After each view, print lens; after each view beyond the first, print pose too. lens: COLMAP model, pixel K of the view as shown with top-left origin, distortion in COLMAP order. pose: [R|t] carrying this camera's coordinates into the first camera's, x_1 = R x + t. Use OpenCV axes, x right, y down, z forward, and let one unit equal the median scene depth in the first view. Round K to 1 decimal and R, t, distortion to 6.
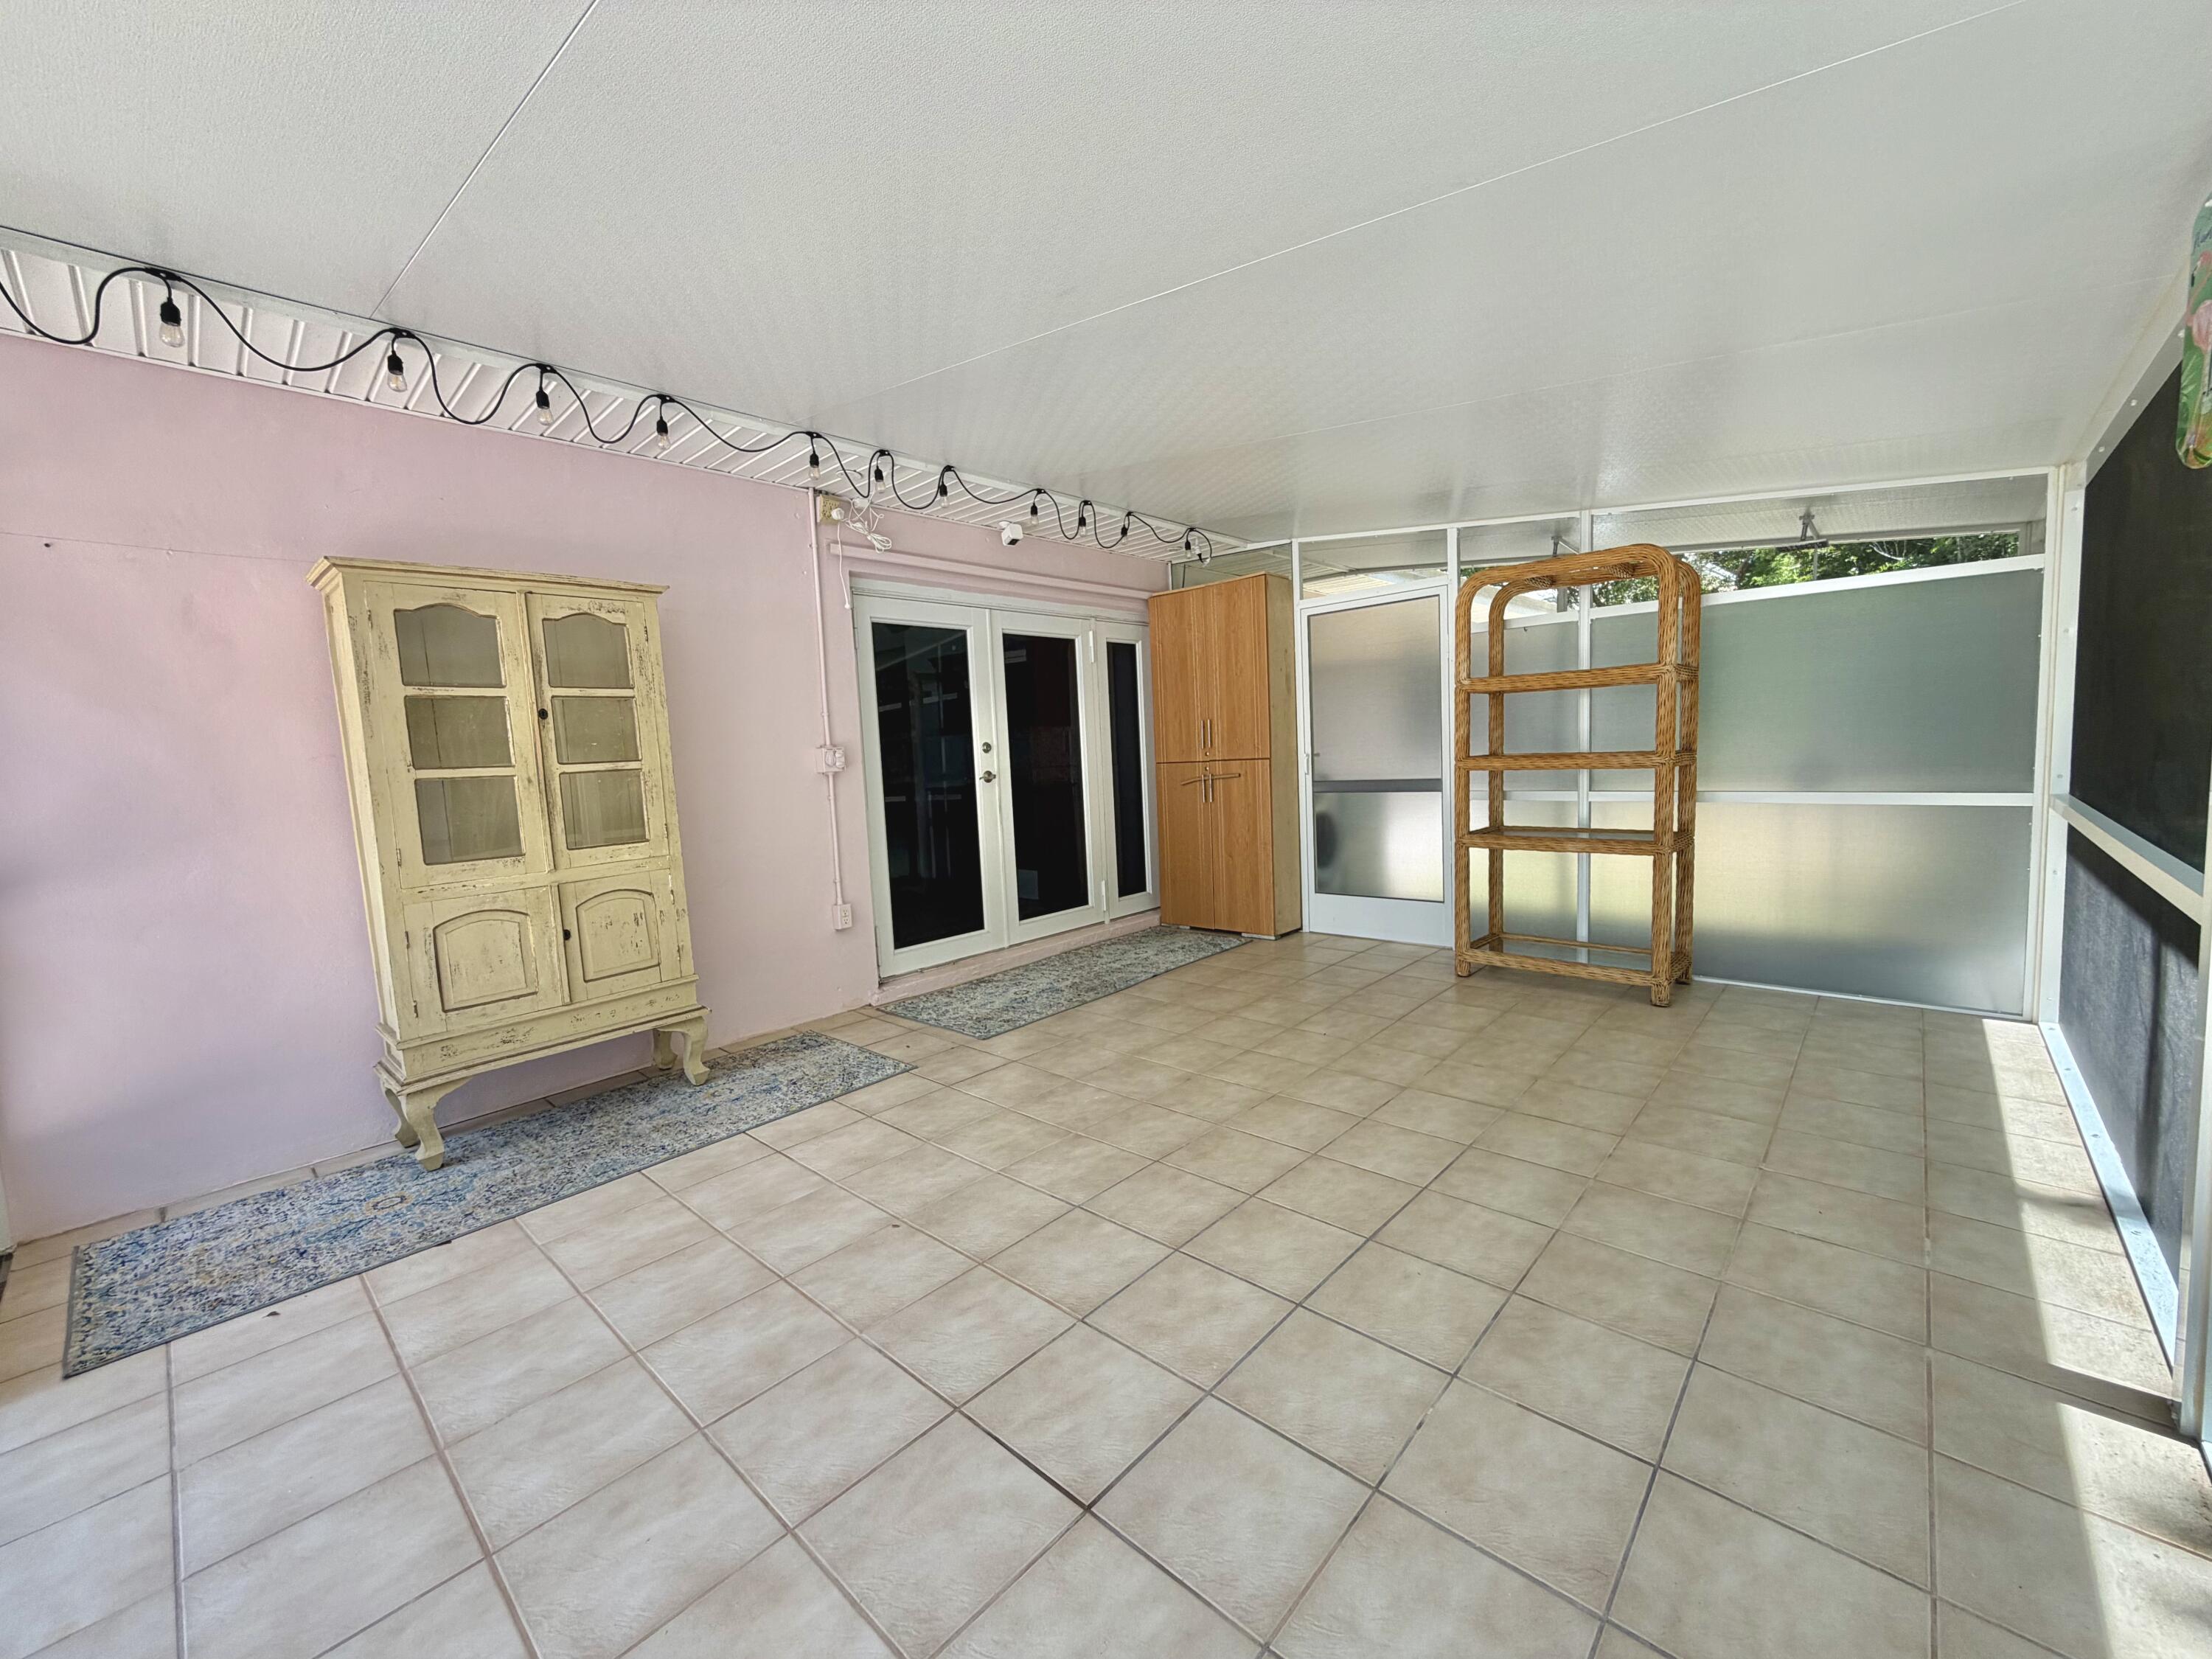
lens RADIAL K [[885.3, 0, 1101.9], [0, 885.3, 838.7], [0, 0, 1]] dist [0.000851, -0.000430]
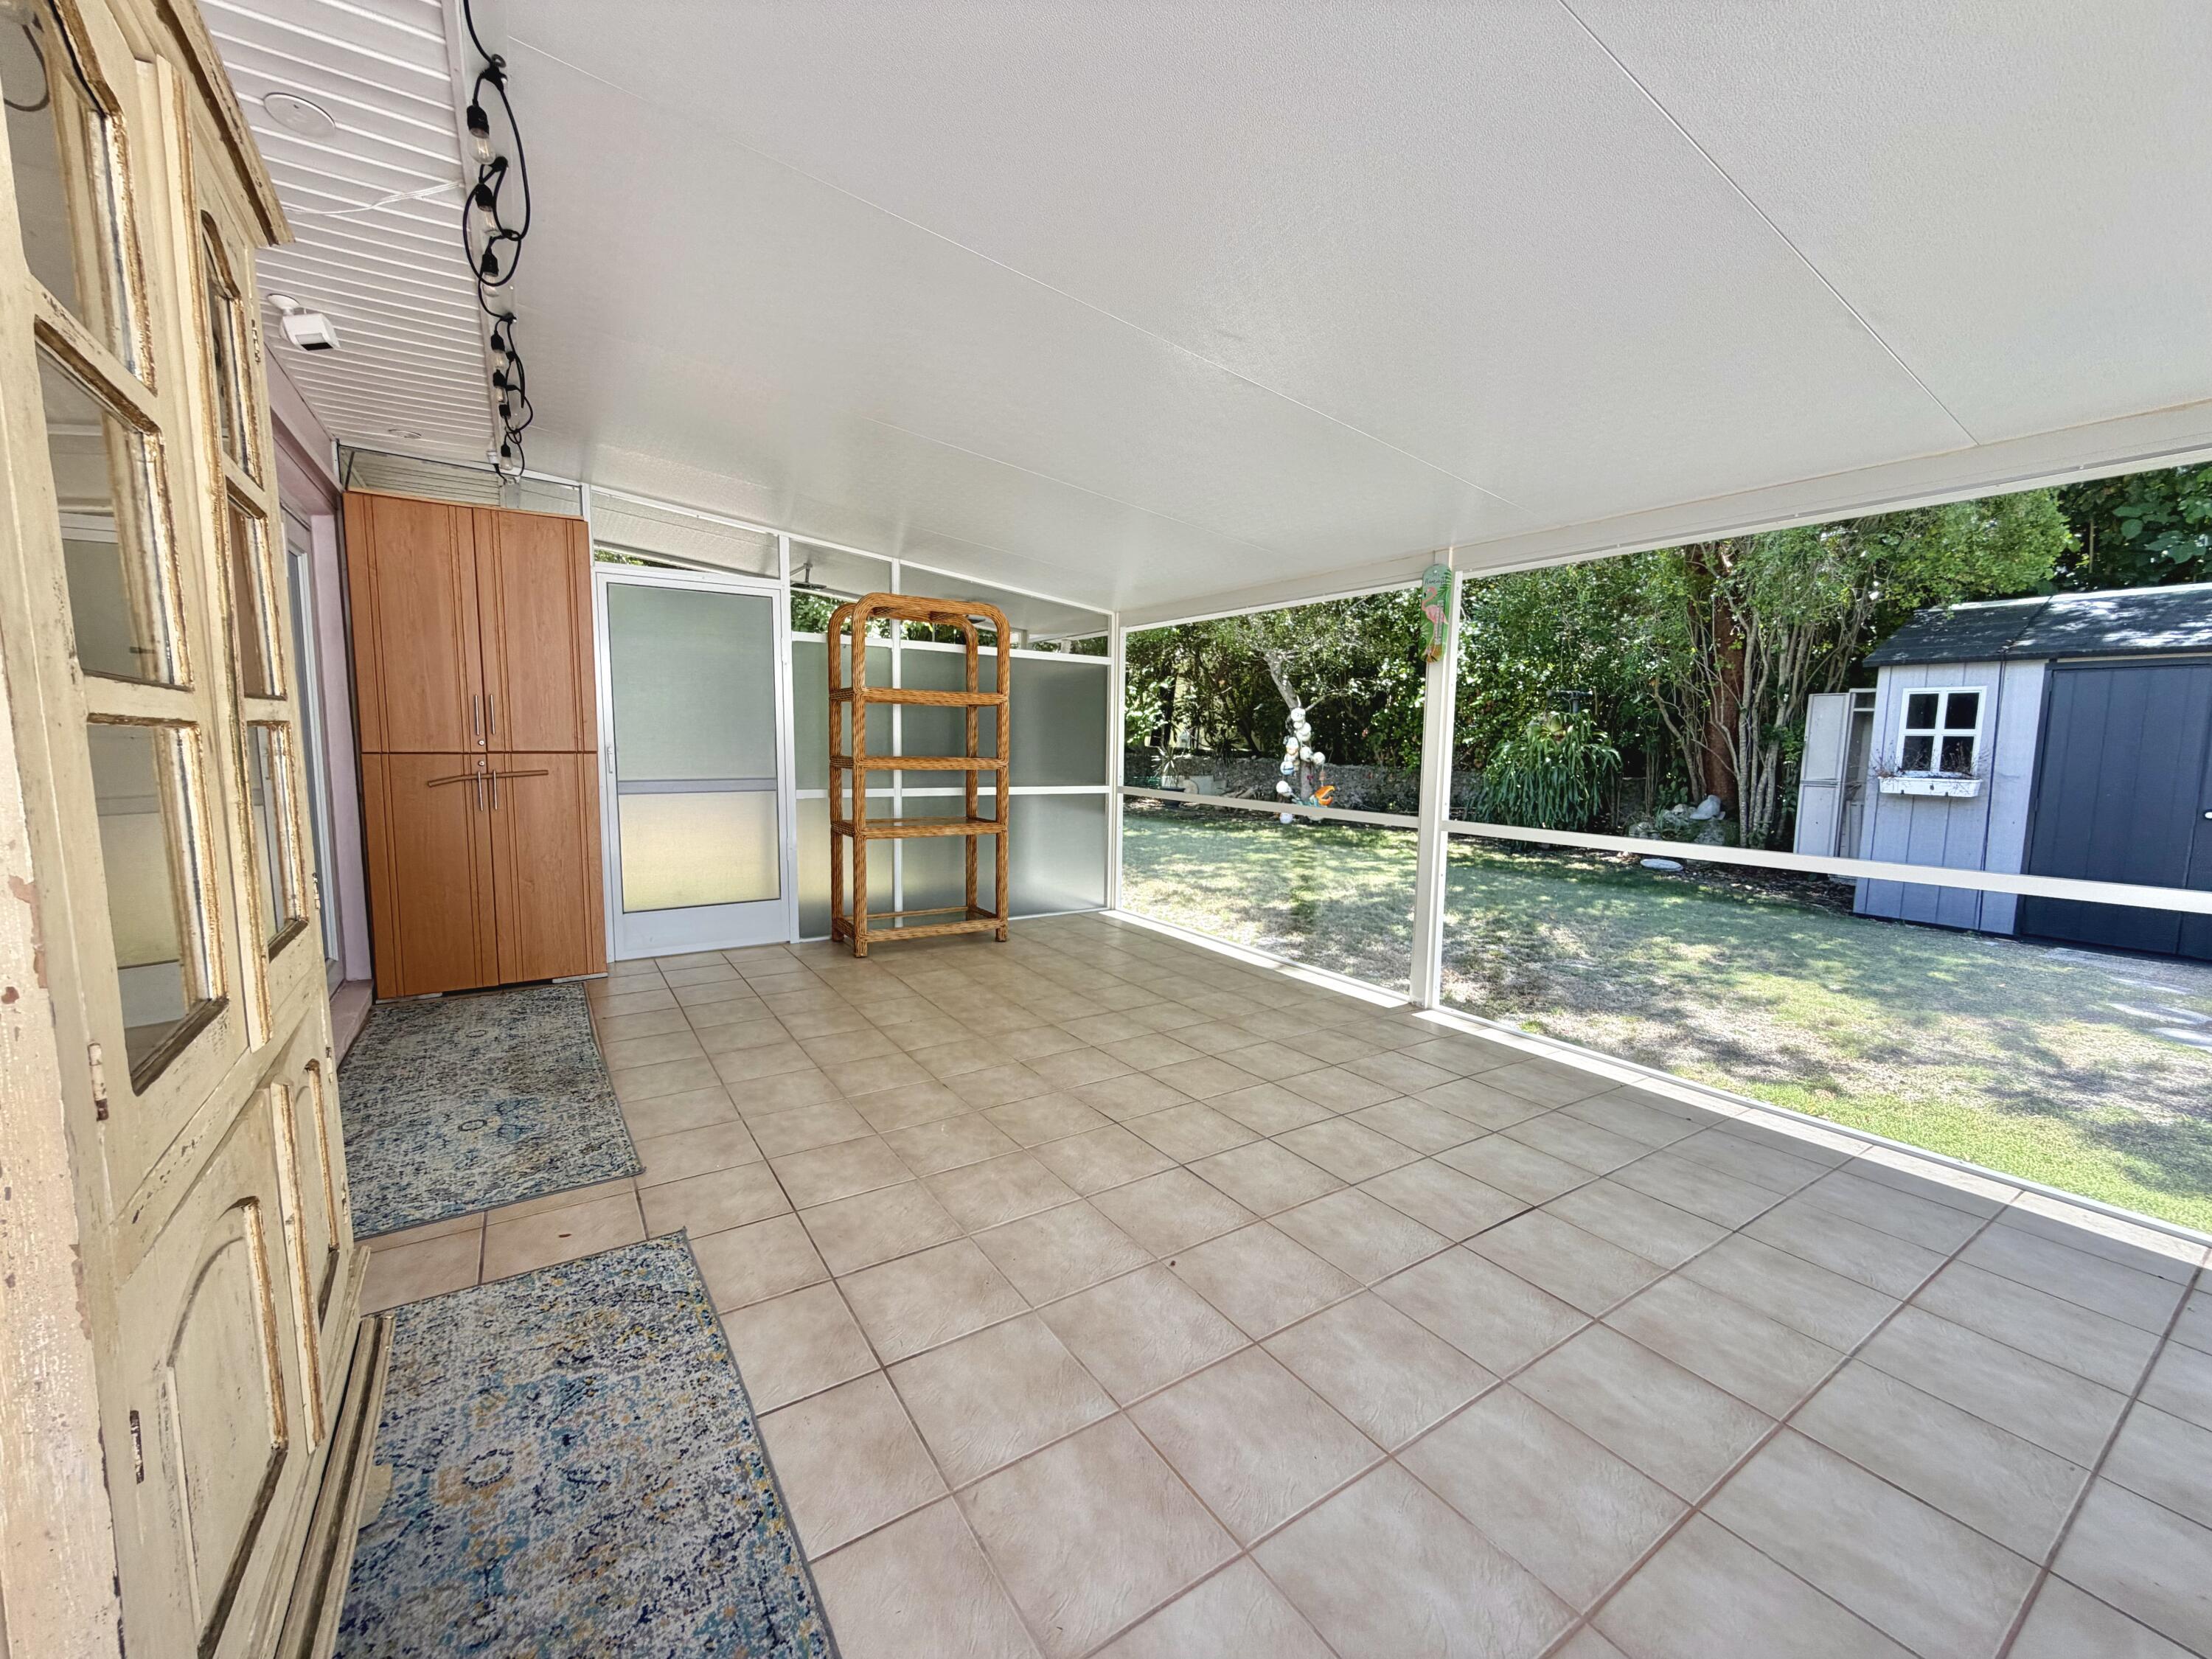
lens RADIAL K [[885.3, 0, 1103.3], [0, 885.3, 831.8], [0, 0, 1]] dist [0.000851, -0.000430]
pose [[0.240724, -0.052368, 0.969180, -0.853767], [0.070858, 0.996827, 0.036262, -0.026107], [-0.968004, 0.059945, 0.243671, 0.645122]]
